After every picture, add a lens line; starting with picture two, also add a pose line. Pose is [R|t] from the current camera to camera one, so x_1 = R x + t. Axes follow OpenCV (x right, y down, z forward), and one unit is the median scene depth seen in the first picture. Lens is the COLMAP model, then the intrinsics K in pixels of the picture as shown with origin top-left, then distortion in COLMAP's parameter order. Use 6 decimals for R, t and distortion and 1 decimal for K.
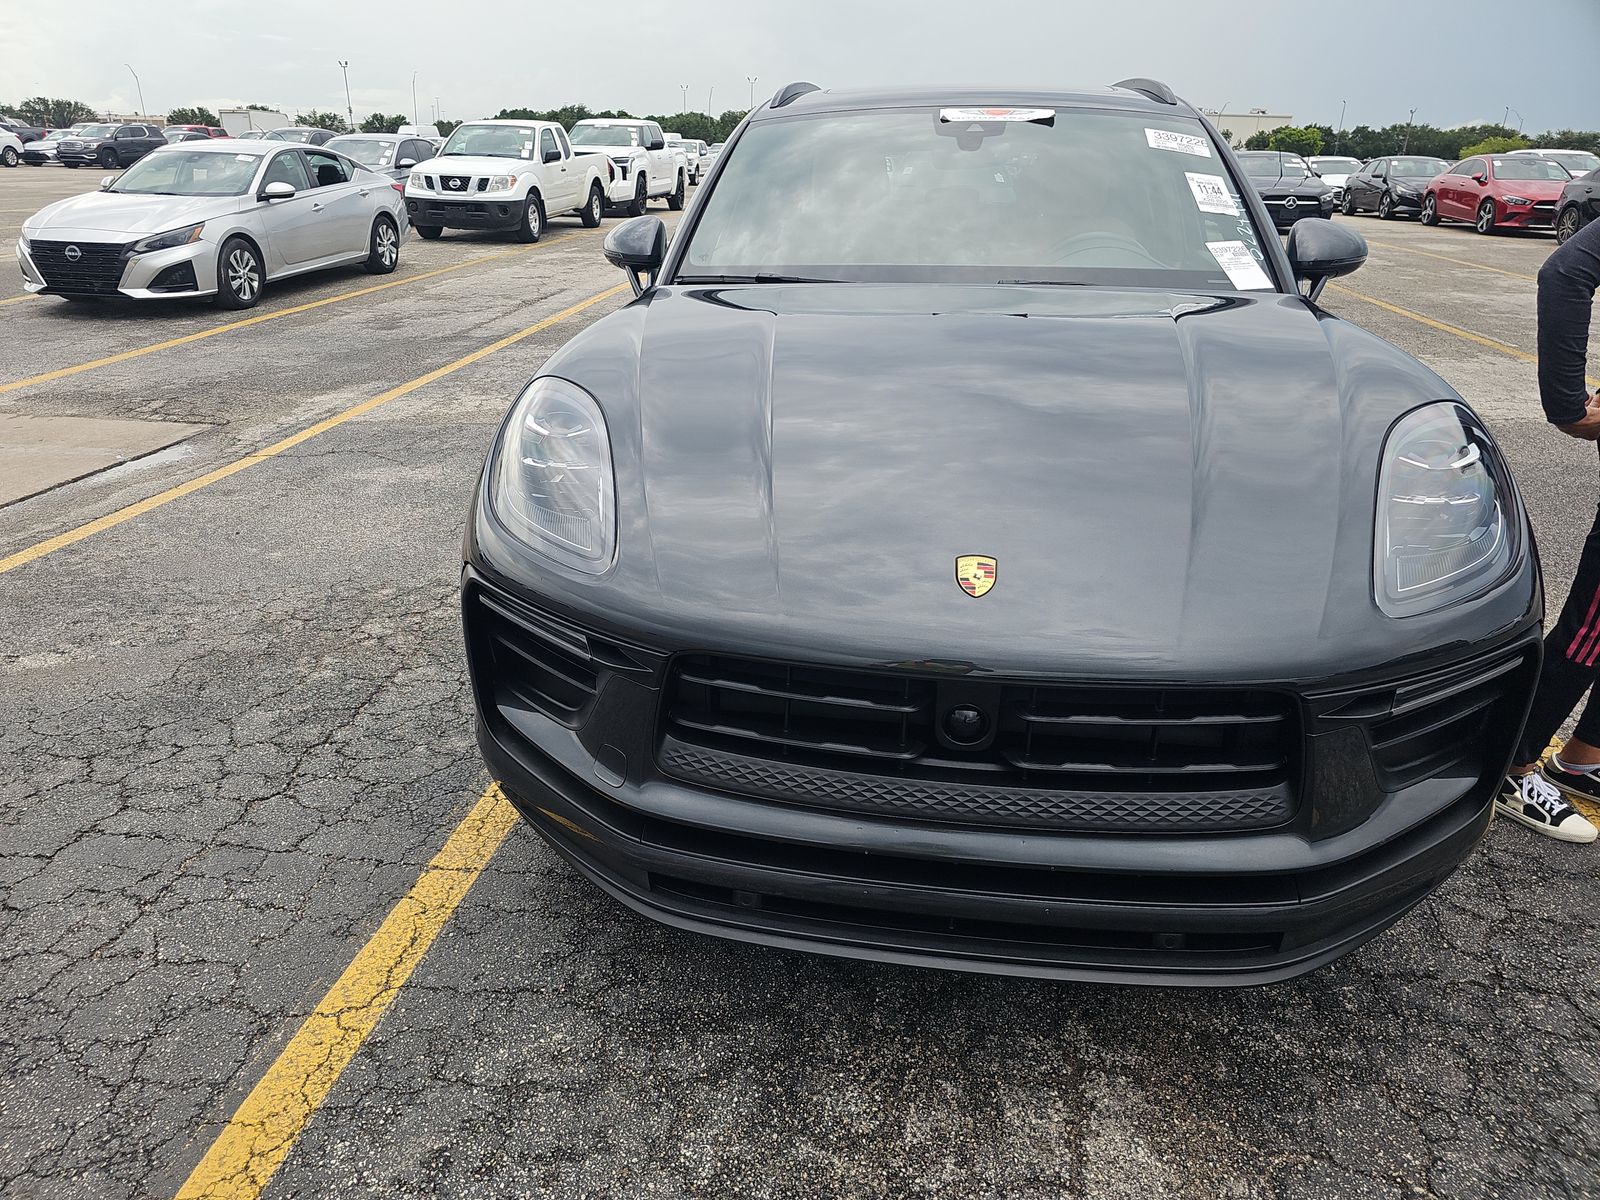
lens RADIAL K [[1082.5, 0, 736.6], [0, 1082.5, 618.1], [0, 0, 1]] dist [0.032164, -0.038897]
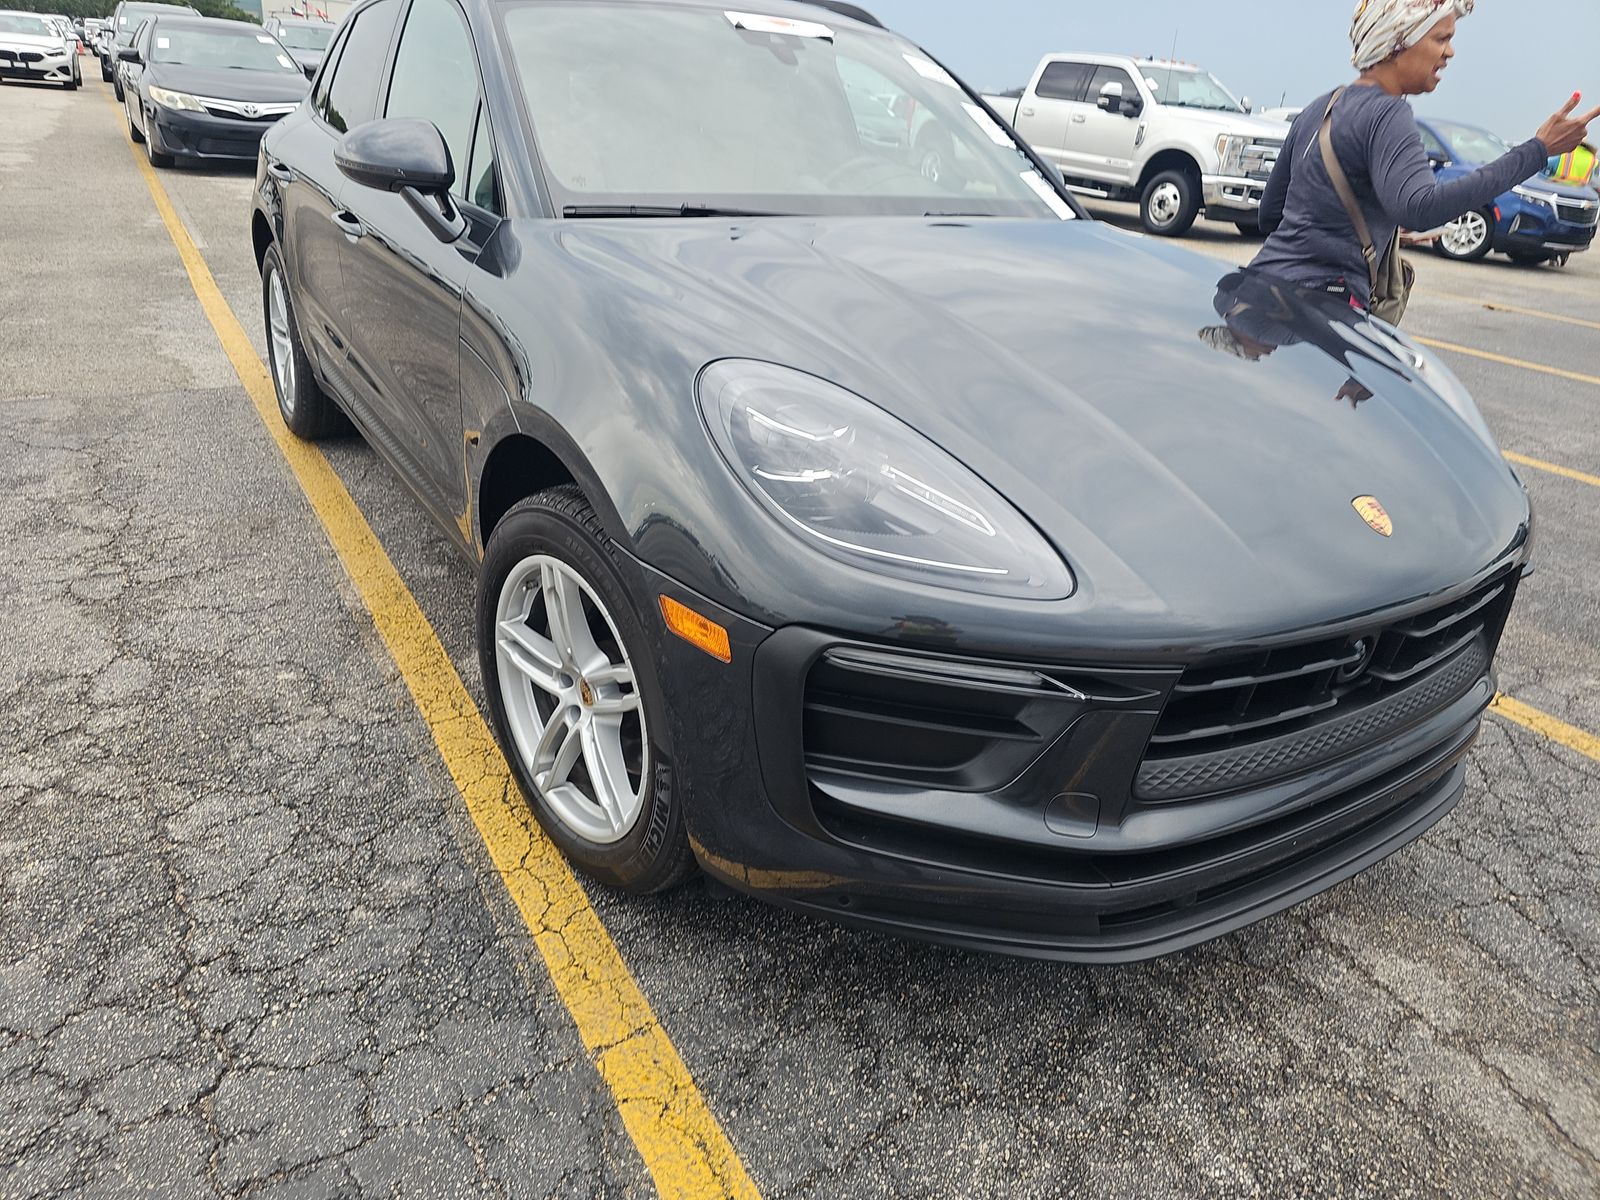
lens RADIAL K [[1082.5, 0, 736.6], [0, 1082.5, 618.1], [0, 0, 1]] dist [0.032164, -0.038897]
pose [[0.749316, -0.238360, 0.617827, -0.765694], [0.191461, 0.971108, 0.142448, -0.176001], [-0.633931, 0.011551, 0.773304, 0.491115]]
